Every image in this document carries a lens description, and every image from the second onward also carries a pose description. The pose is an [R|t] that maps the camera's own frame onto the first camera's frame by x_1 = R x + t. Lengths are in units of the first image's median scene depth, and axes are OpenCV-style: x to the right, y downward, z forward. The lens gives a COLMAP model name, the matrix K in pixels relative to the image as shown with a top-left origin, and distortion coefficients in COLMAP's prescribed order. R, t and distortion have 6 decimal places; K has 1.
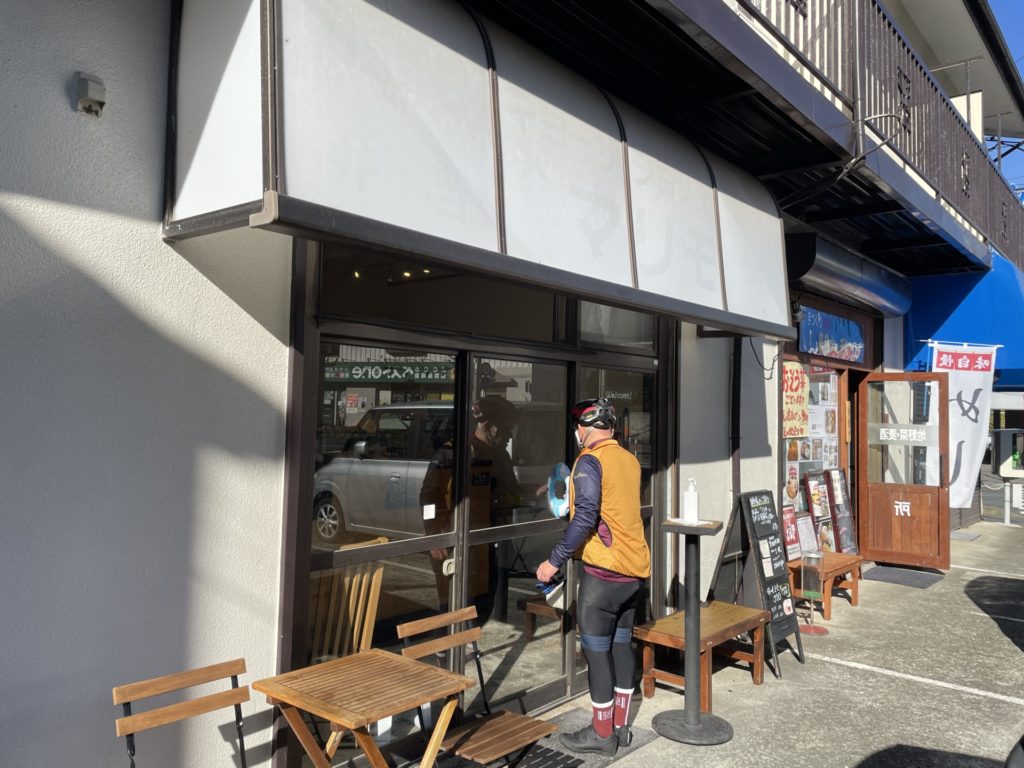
lens RADIAL K [[775.2, 0, 510.4], [0, 775.2, 365.2], [0, 0, 1]] dist [0.085350, -0.113067]
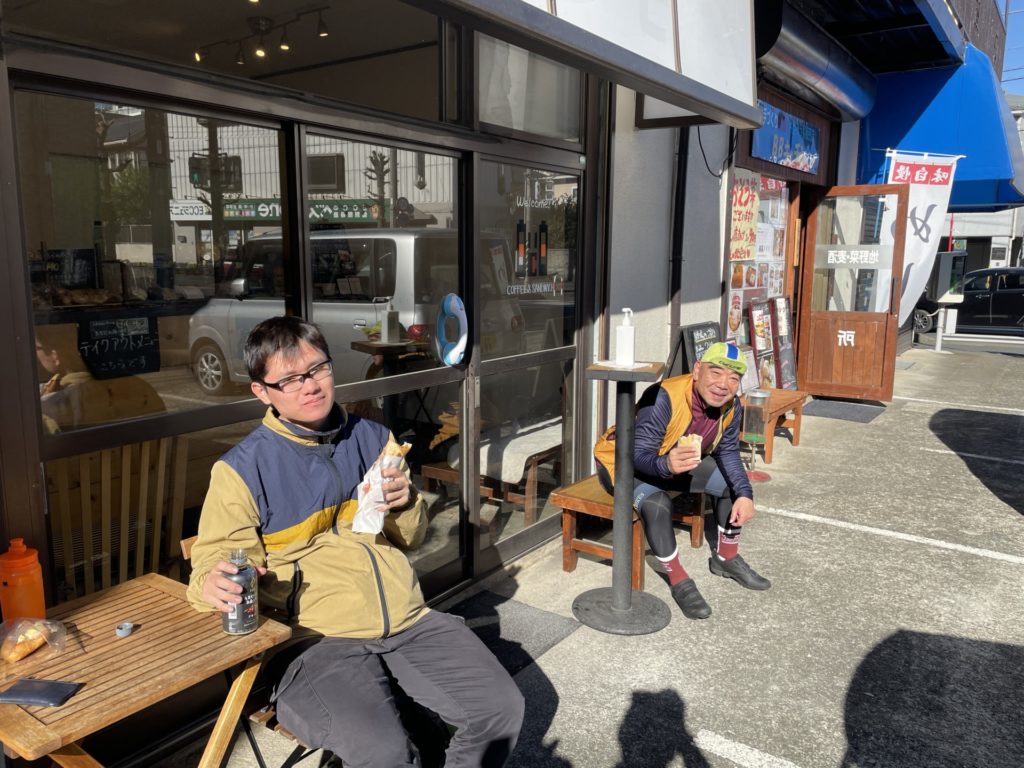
lens RADIAL K [[775.2, 0, 510.4], [0, 775.2, 365.2], [0, 0, 1]] dist [0.085350, -0.113067]
pose [[0.995564, -0.030361, 0.089056, 0.032802], [0.011781, 0.979282, 0.202159, 0.028975], [-0.093348, -0.200213, 0.975295, 0.169311]]
